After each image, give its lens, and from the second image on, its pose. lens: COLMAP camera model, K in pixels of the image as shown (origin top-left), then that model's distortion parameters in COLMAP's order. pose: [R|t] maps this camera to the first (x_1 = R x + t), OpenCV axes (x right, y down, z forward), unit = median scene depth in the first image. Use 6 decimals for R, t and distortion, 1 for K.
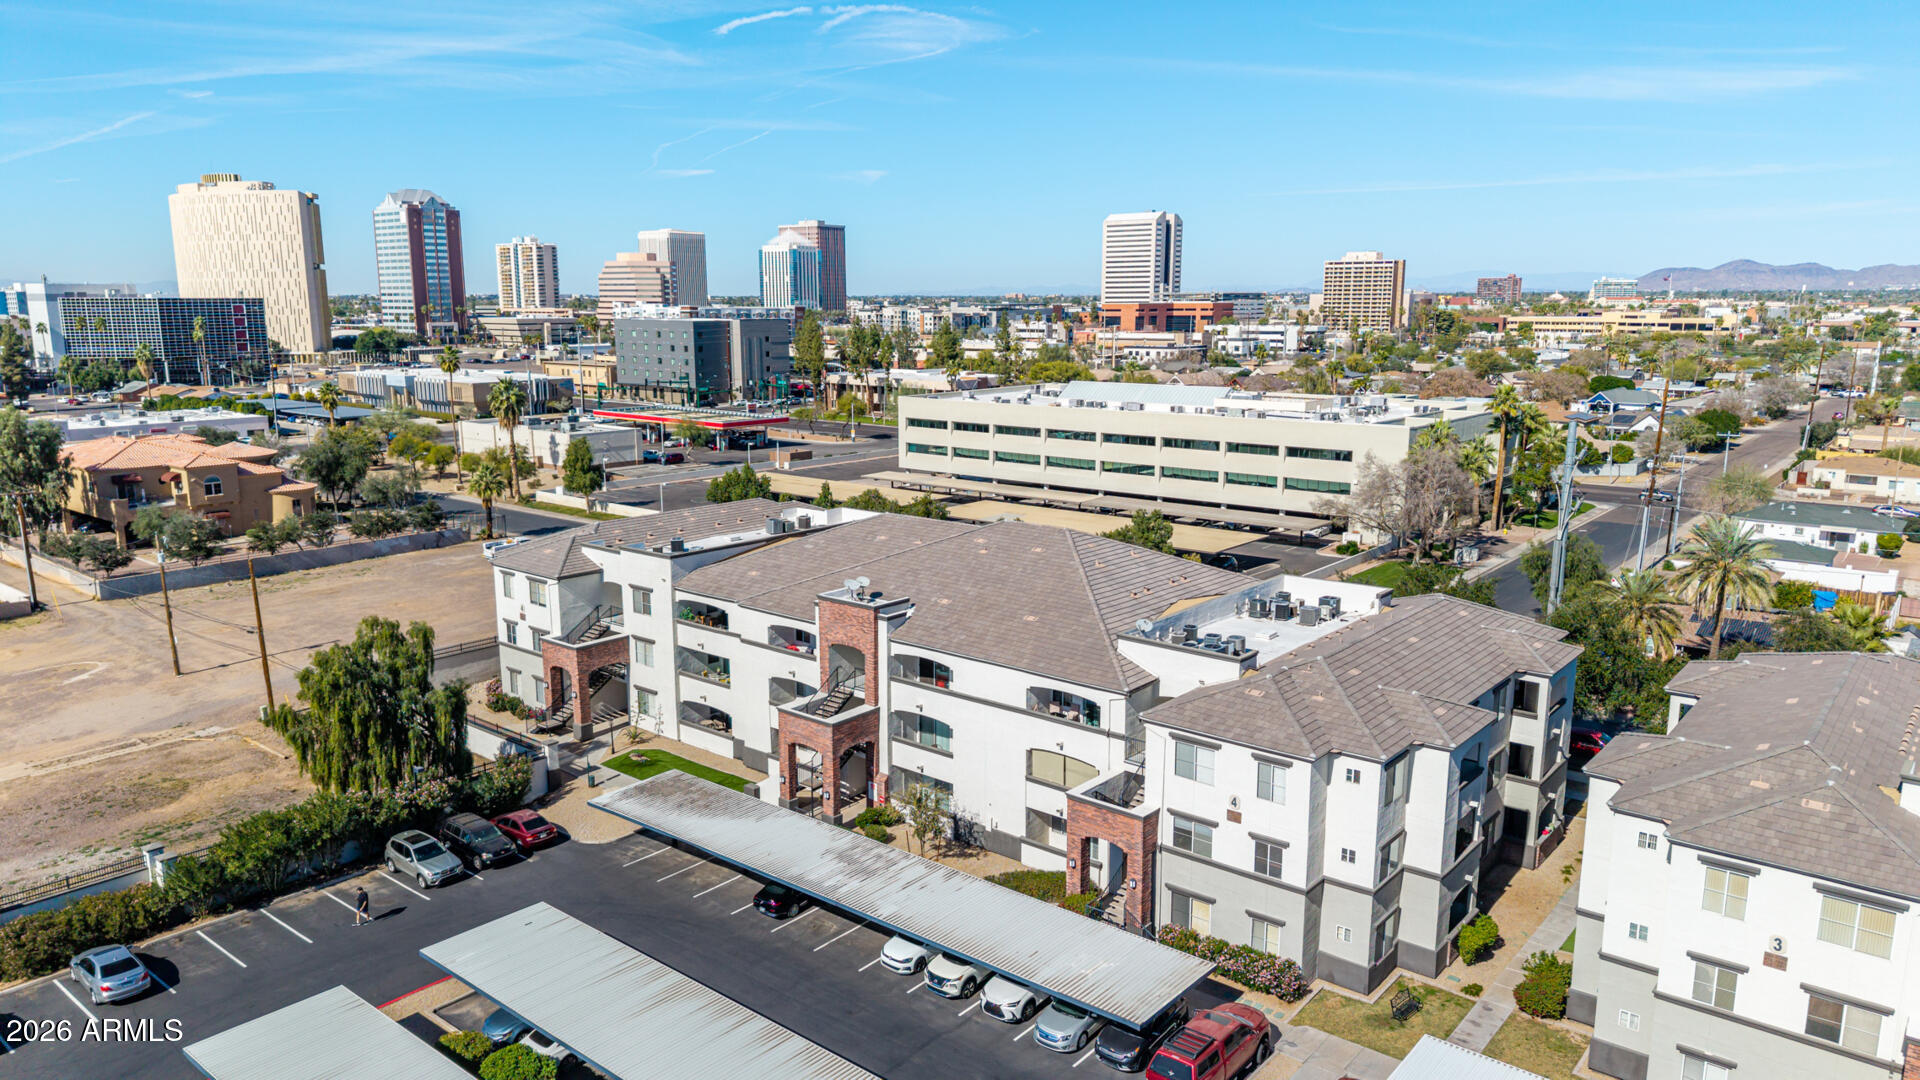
lens RADIAL K [[1287.1, 0, 932.9], [0, 1287.1, 573.0], [0, 0, 1]] dist [0.021222, -0.021065]
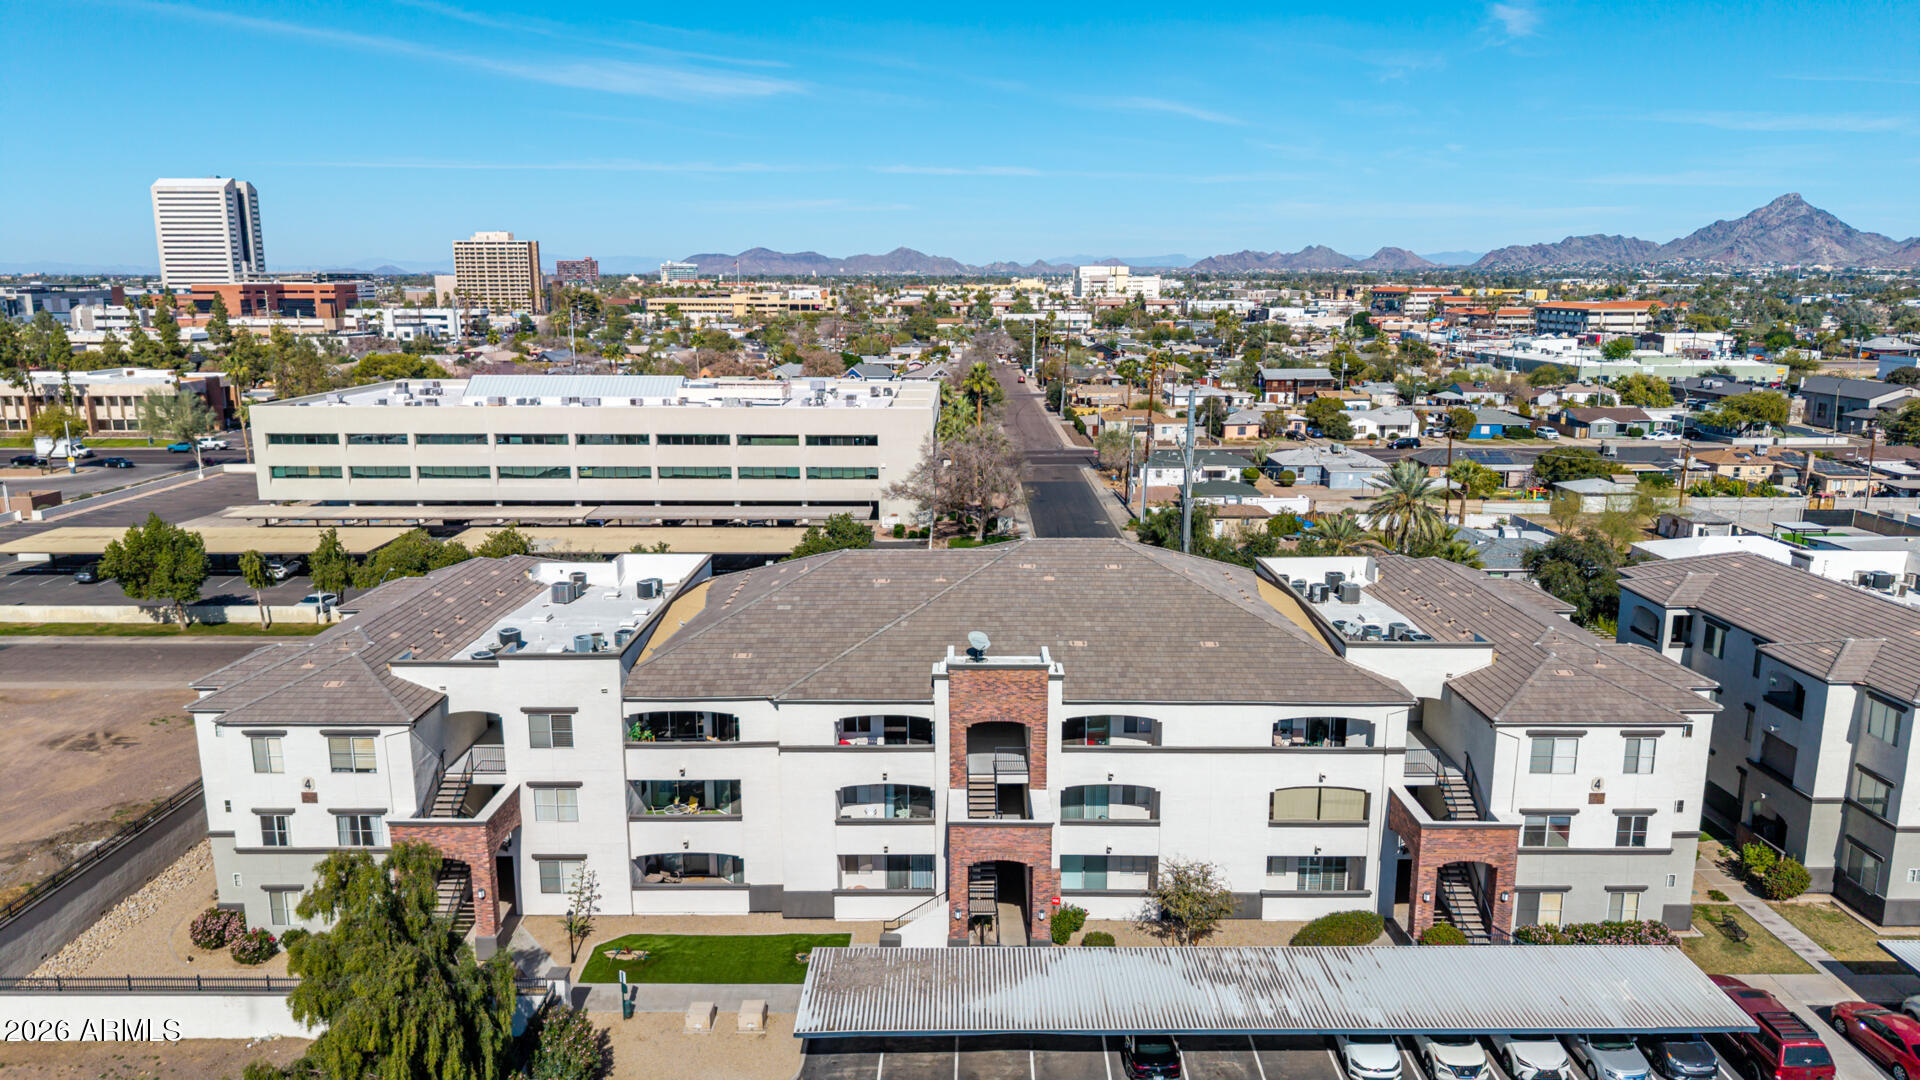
lens RADIAL K [[1287.1, 0, 968.1], [0, 1287.1, 566.7], [0, 0, 1]] dist [0.021222, -0.021065]
pose [[0.758300, -0.139258, 0.636858, -0.480380], [0.133698, 0.989373, 0.057148, -0.071611], [-0.638049, 0.041812, 0.768860, 0.341679]]
